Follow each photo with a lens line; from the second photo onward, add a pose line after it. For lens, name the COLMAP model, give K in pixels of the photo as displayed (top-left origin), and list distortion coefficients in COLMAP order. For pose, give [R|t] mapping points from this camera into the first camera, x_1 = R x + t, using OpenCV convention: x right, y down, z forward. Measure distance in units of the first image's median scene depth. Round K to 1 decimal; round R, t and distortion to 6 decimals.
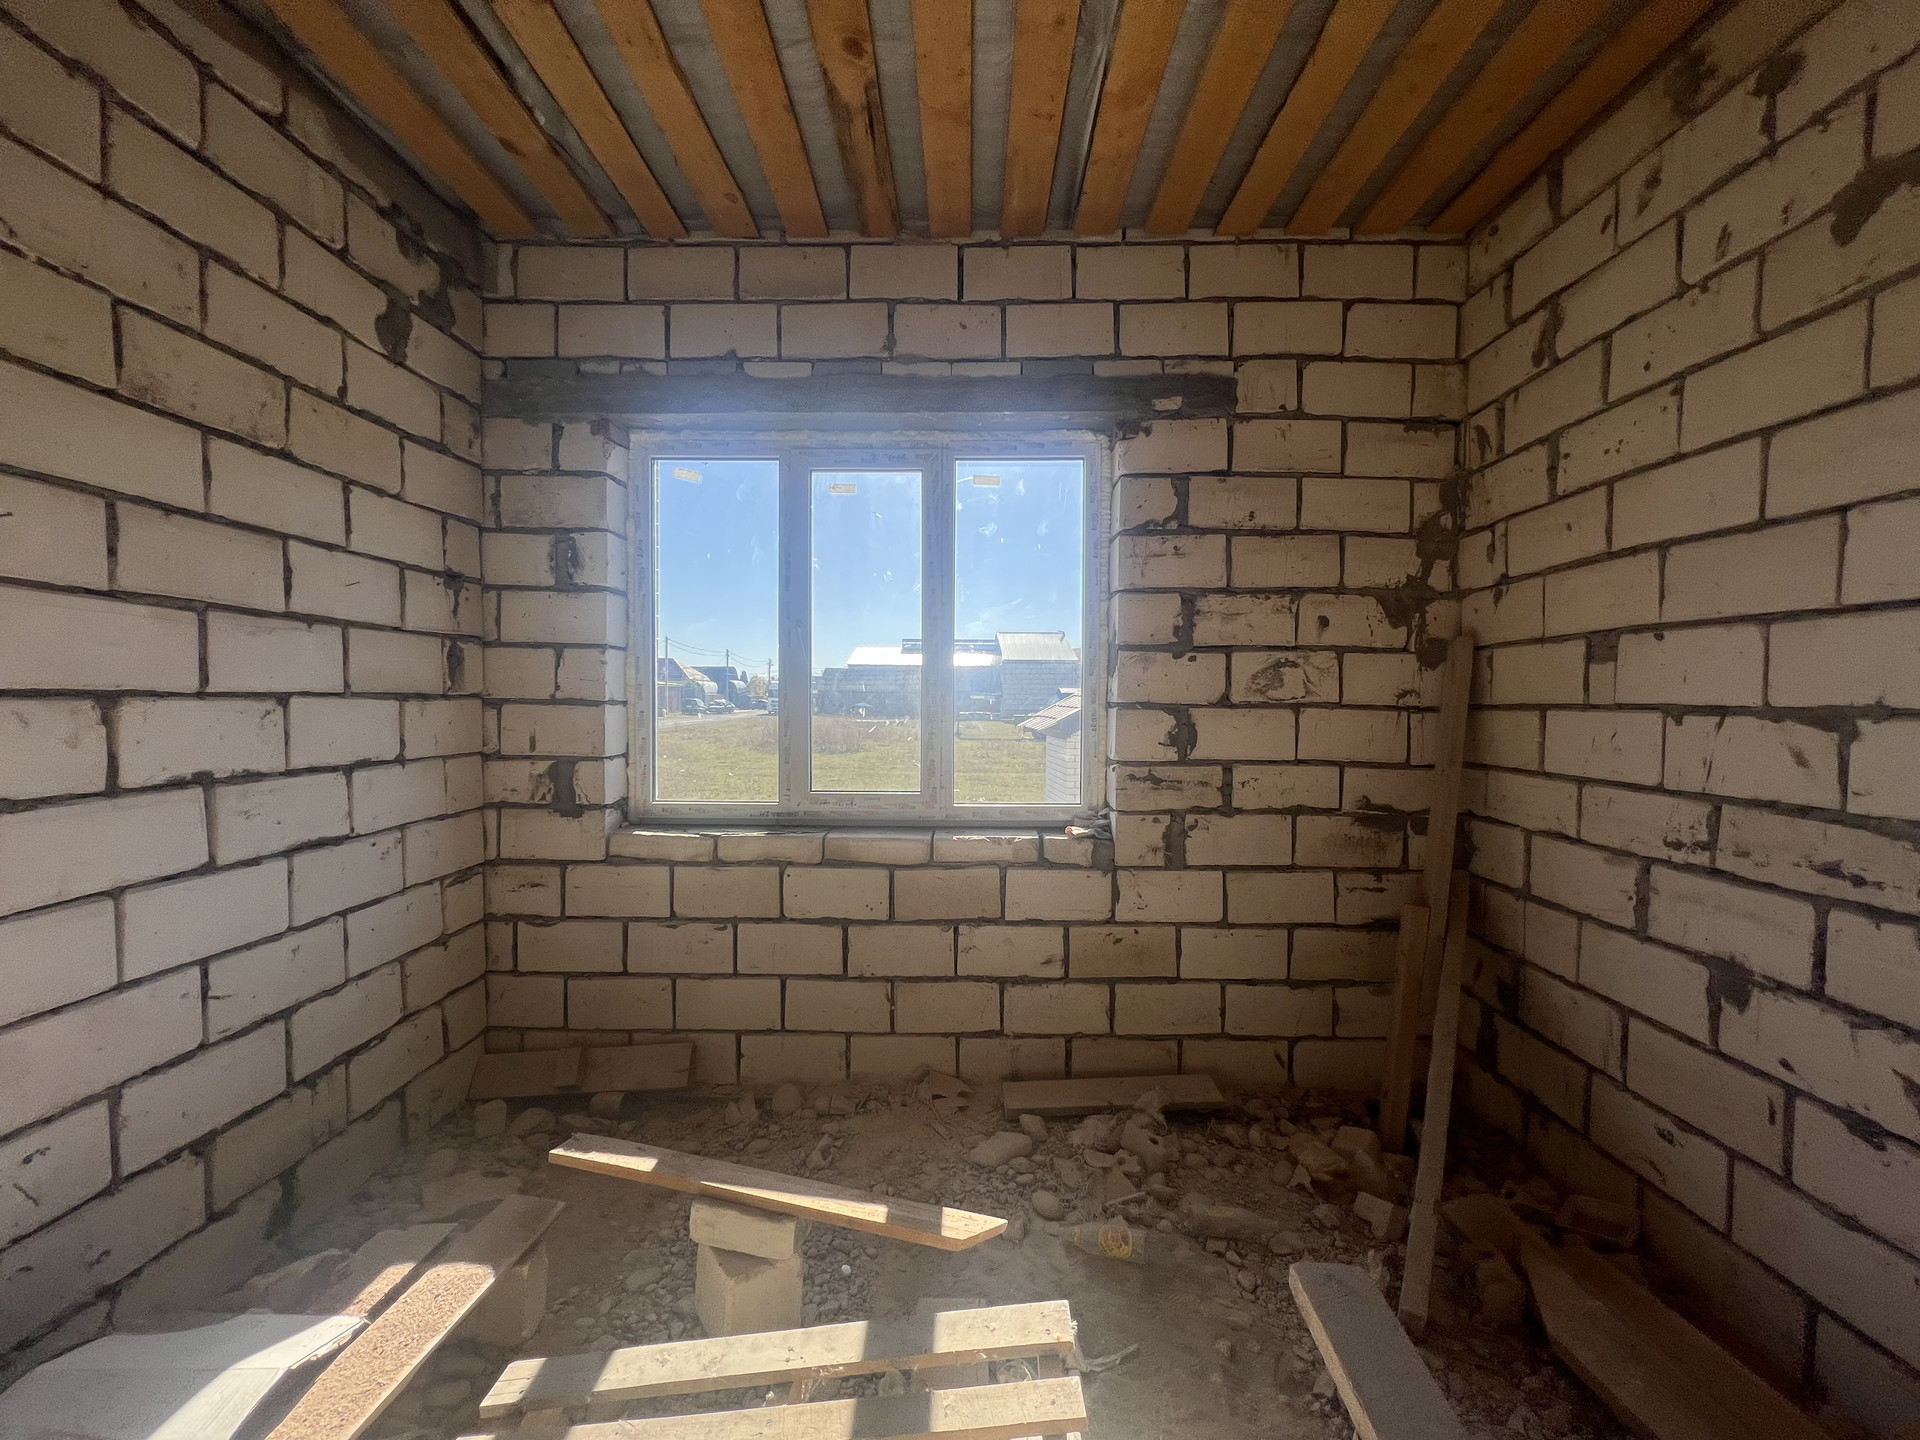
lens RADIAL K [[769.4, 0, 956.1], [0, 769.4, 715.6], [0, 0, 1]] dist [-0.003465, 0.000633]
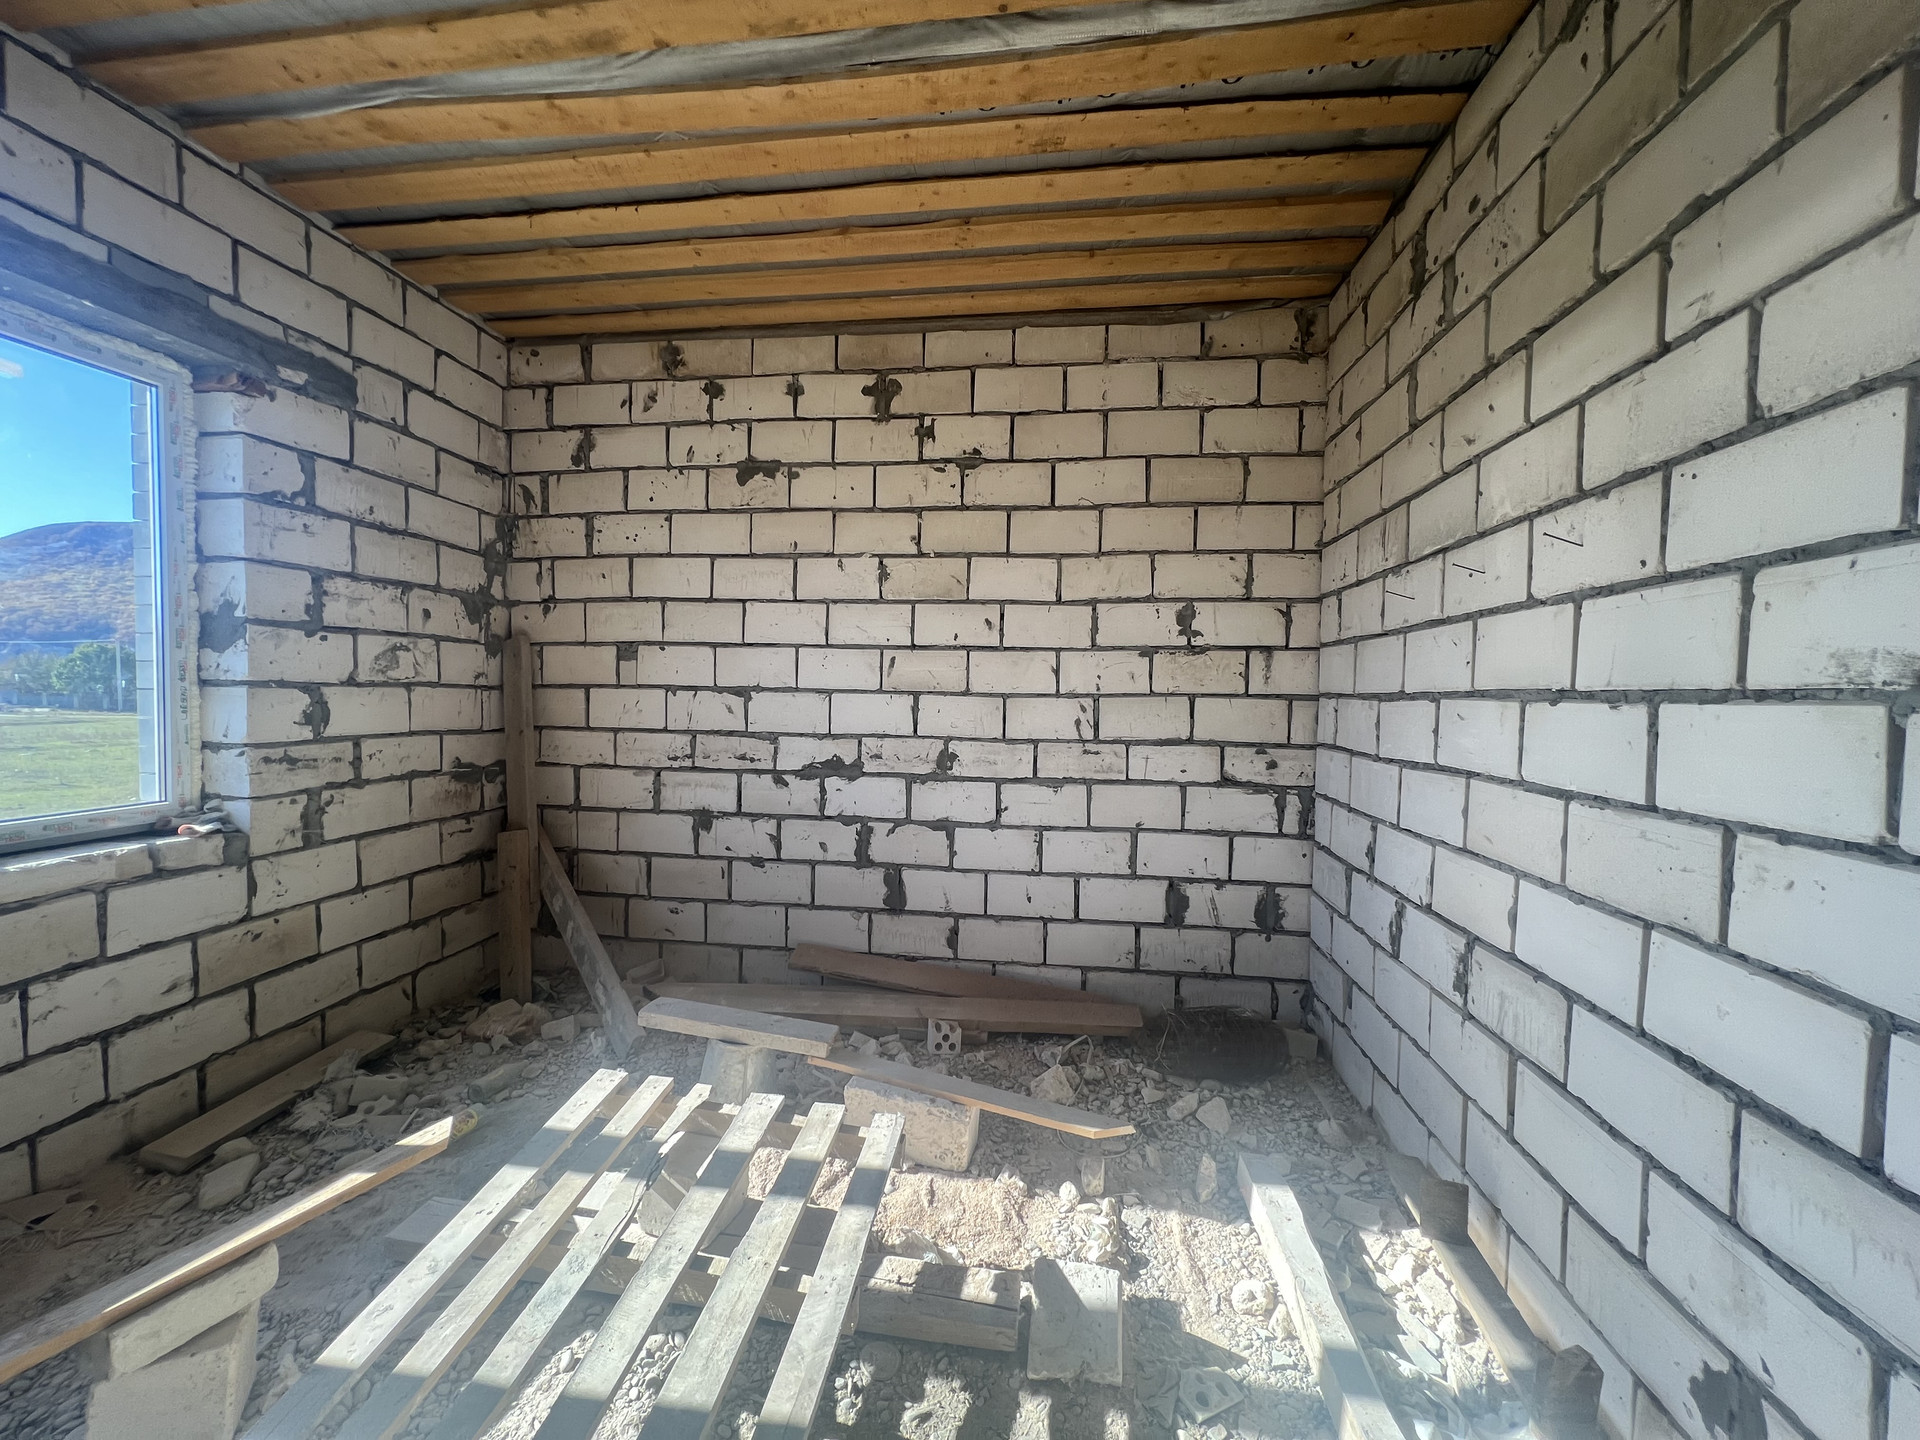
lens RADIAL K [[769.4, 0, 956.1], [0, 769.4, 715.6], [0, 0, 1]] dist [-0.003465, 0.000633]
pose [[0.123799, -0.036728, 0.991627, -0.604577], [0.009211, 0.999314, 0.035862, -0.000253], [-0.992265, 0.004695, 0.124053, 0.043044]]
